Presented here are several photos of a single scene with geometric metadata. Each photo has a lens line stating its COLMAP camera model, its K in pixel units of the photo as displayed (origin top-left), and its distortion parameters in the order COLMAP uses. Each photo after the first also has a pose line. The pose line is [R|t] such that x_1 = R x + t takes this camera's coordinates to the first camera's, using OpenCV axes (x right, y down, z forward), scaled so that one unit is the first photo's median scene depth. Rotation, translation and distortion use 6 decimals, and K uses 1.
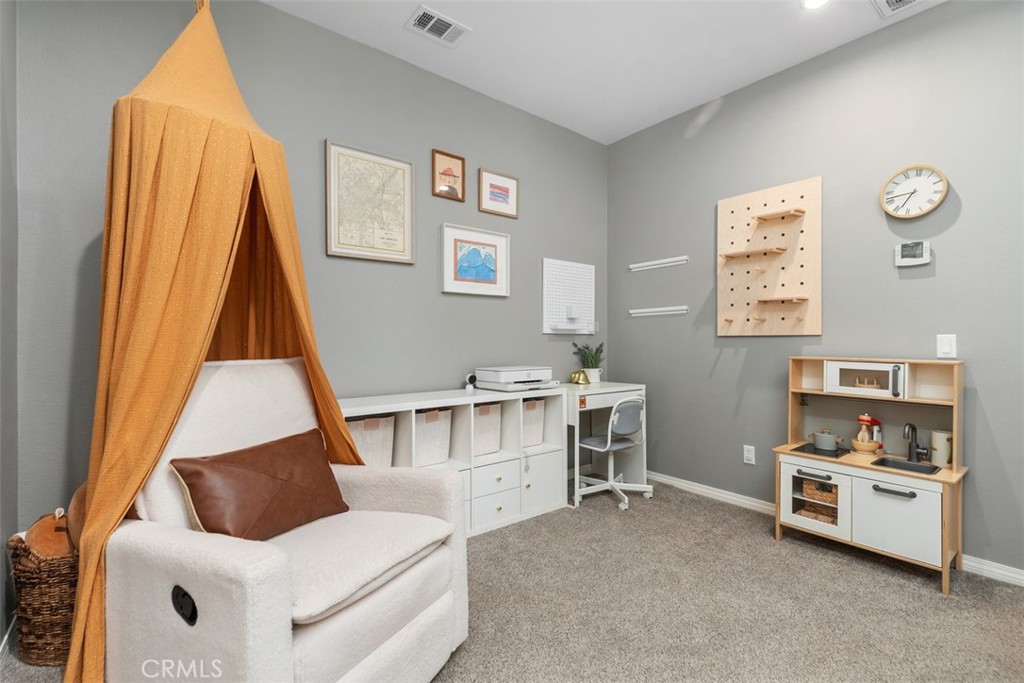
lens RADIAL K [[438.3, 0, 512.0], [0, 438.3, 341.5], [0, 0, 1]] dist [-0.012785, -0.000183]
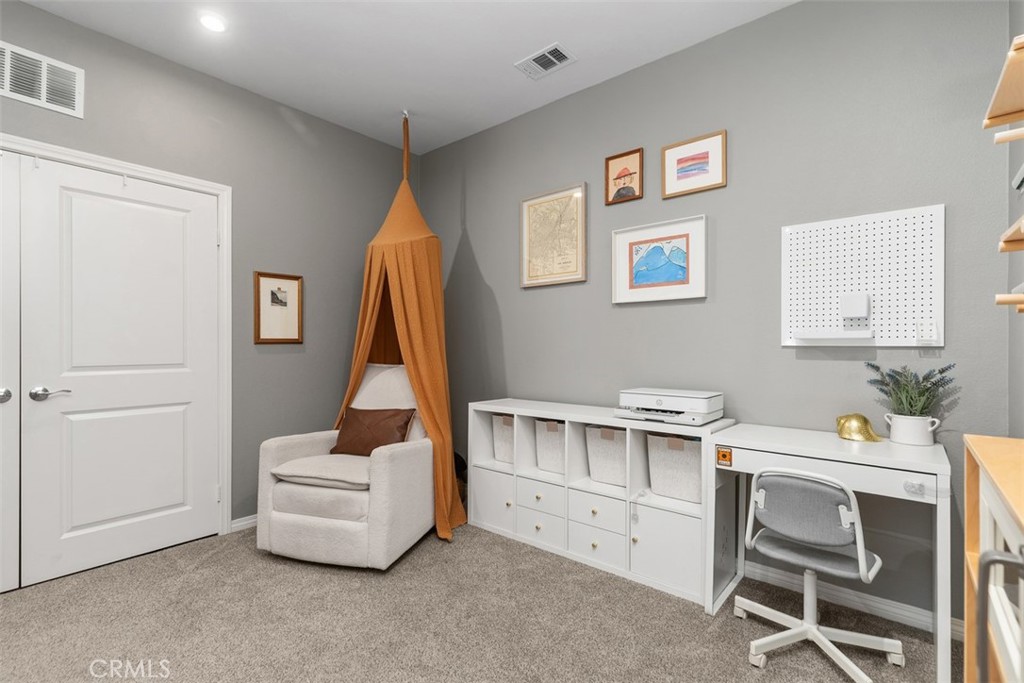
lens RADIAL K [[461.4, 0, 508.6], [0, 461.4, 344.8], [0, 0, 1]] dist [0.002851, -0.000451]
pose [[0.211806, -0.004510, -0.977301, 0.743412], [-0.004686, 0.999973, -0.005630, -0.017312], [0.977300, 0.005772, 0.211780, 0.548569]]
